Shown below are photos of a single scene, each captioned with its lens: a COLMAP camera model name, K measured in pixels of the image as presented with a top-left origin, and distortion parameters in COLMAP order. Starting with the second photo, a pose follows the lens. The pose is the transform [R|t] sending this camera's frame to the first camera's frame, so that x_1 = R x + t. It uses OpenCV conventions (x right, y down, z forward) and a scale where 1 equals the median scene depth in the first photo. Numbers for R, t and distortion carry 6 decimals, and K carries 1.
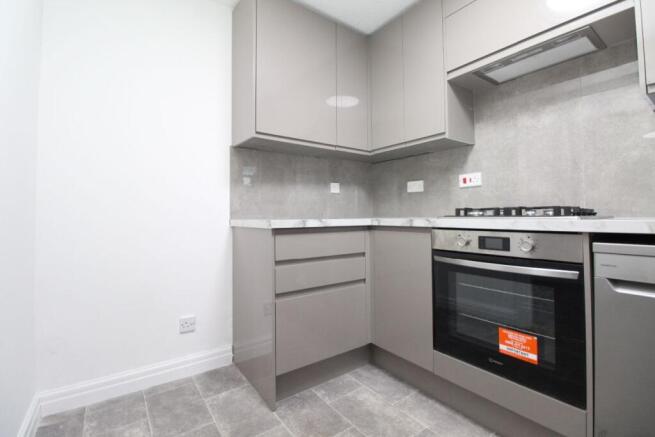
lens RADIAL K [[308.1, 0, 331.0], [0, 308.1, 213.3], [0, 0, 1]] dist [0.002179, 0.000155]
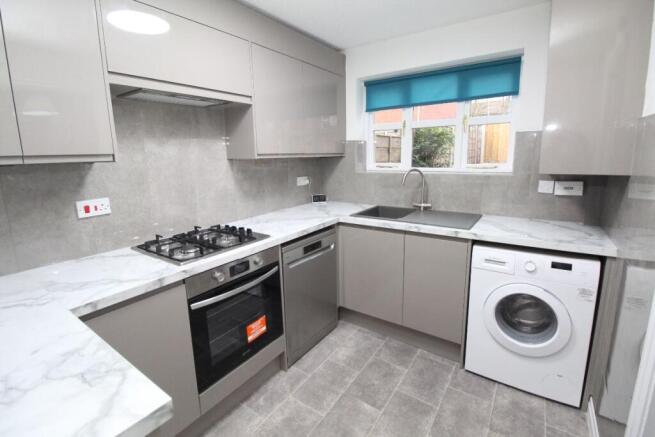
lens RADIAL K [[308.1, 0, 328.1], [0, 308.1, 212.2], [0, 0, 1]] dist [0.002179, 0.000155]
pose [[-0.324368, -0.167013, 0.931070, -0.536866], [0.012560, 0.983443, 0.180784, -0.261052], [-0.945847, 0.070335, -0.316900, 0.773104]]
